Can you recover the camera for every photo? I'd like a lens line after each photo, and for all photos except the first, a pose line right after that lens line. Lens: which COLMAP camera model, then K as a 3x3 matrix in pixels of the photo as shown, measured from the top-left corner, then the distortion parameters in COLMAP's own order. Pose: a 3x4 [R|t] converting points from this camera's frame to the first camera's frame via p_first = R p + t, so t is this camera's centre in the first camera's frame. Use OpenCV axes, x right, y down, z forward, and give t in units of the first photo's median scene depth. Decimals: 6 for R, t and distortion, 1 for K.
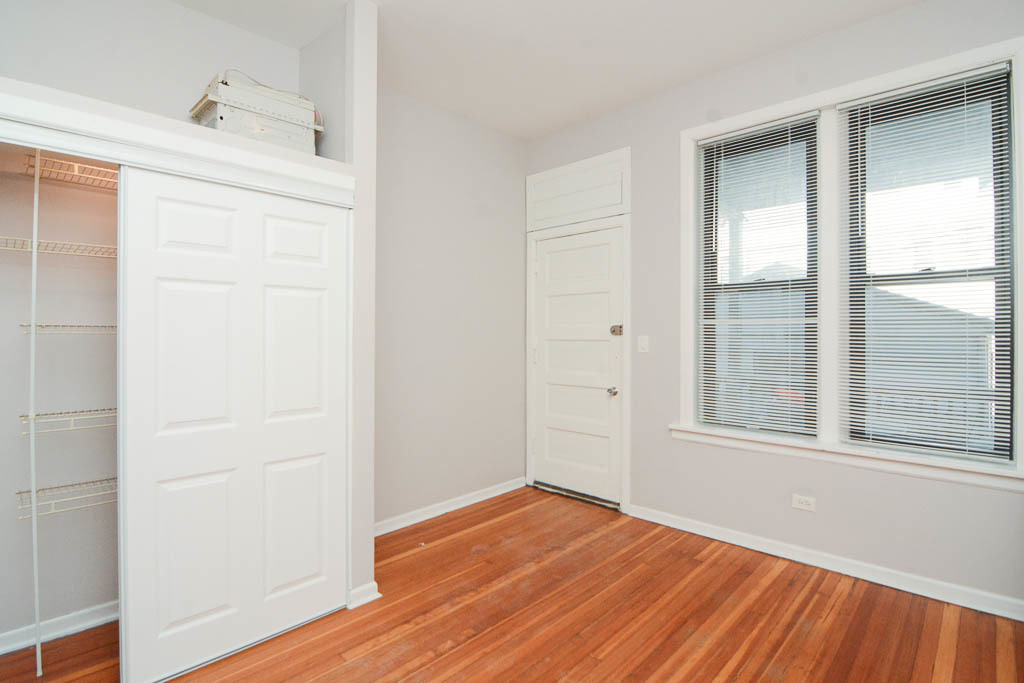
lens RADIAL K [[506.0, 0, 503.8], [0, 506.0, 333.5], [0, 0, 1]] dist [-0.001960, -0.000988]
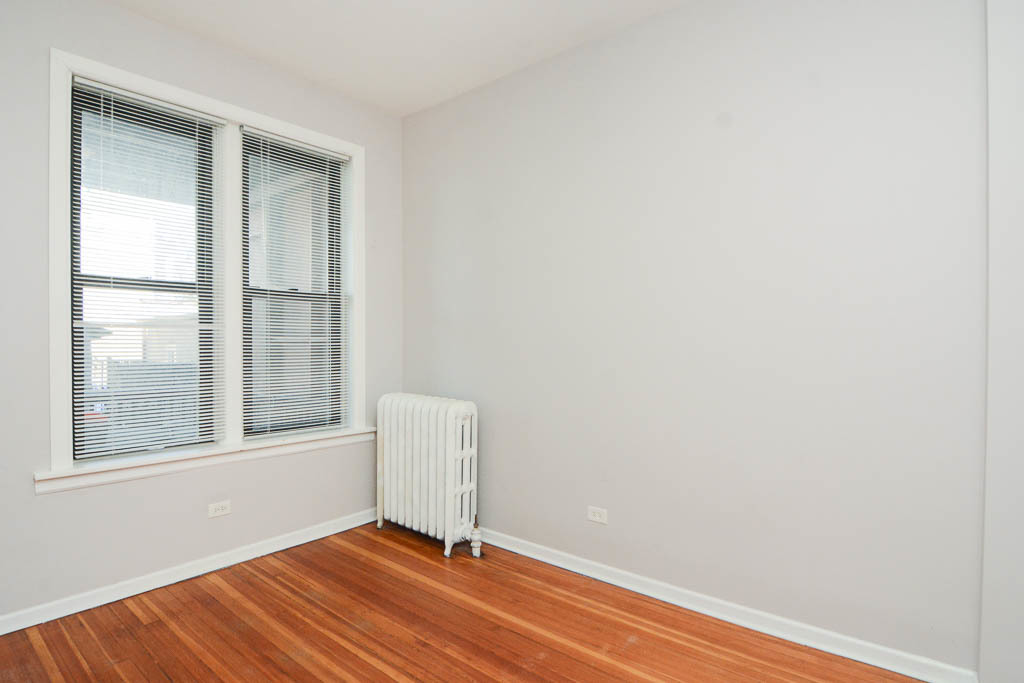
lens RADIAL K [[528.7, 0, 513.9], [0, 528.7, 346.0], [0, 0, 1]] dist [-0.003134, -0.006480]
pose [[-0.060039, -0.013782, 0.998101, -0.502069], [-0.004660, 0.999898, 0.013527, -0.004542], [-0.998185, -0.003839, -0.060097, 0.505894]]
